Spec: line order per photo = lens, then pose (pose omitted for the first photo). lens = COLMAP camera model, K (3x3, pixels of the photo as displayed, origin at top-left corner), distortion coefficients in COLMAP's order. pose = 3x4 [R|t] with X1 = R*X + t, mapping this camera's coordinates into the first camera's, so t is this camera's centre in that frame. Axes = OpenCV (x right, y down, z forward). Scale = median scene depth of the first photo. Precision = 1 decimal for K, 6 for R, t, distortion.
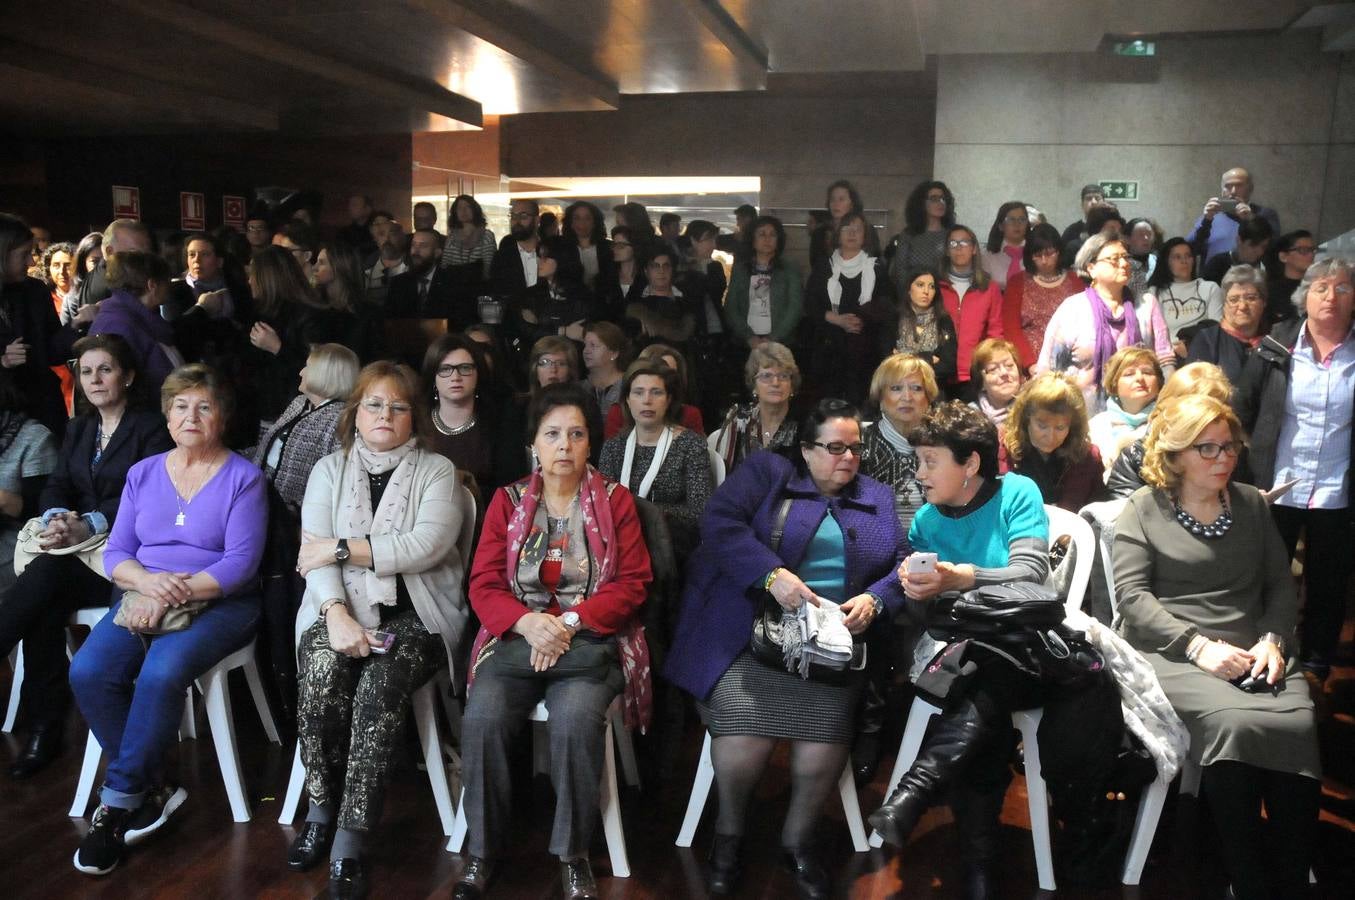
lens RADIAL K [[922.8, 0, 677.5], [0, 922.8, 450.0], [0, 0, 1]] dist [-0.104790, 0.047589]
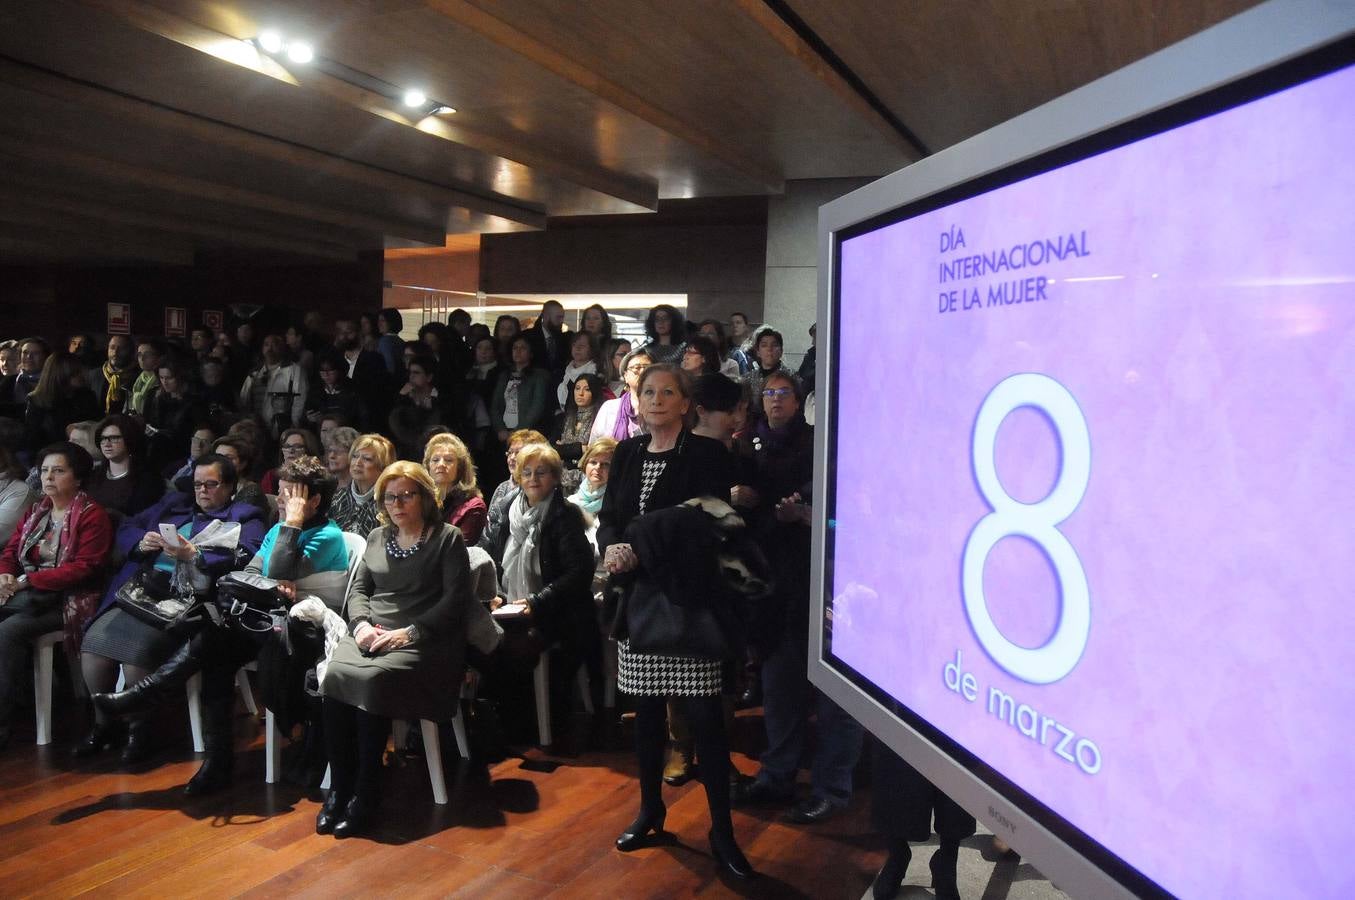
lens RADIAL K [[922.8, 0, 677.5], [0, 922.8, 450.0], [0, 0, 1]] dist [-0.104790, 0.047589]
pose [[0.984880, 0.030920, -0.170455, 0.508685], [-0.049665, 0.993037, -0.106826, 0.023736], [0.165965, 0.113677, 0.979558, -0.161655]]
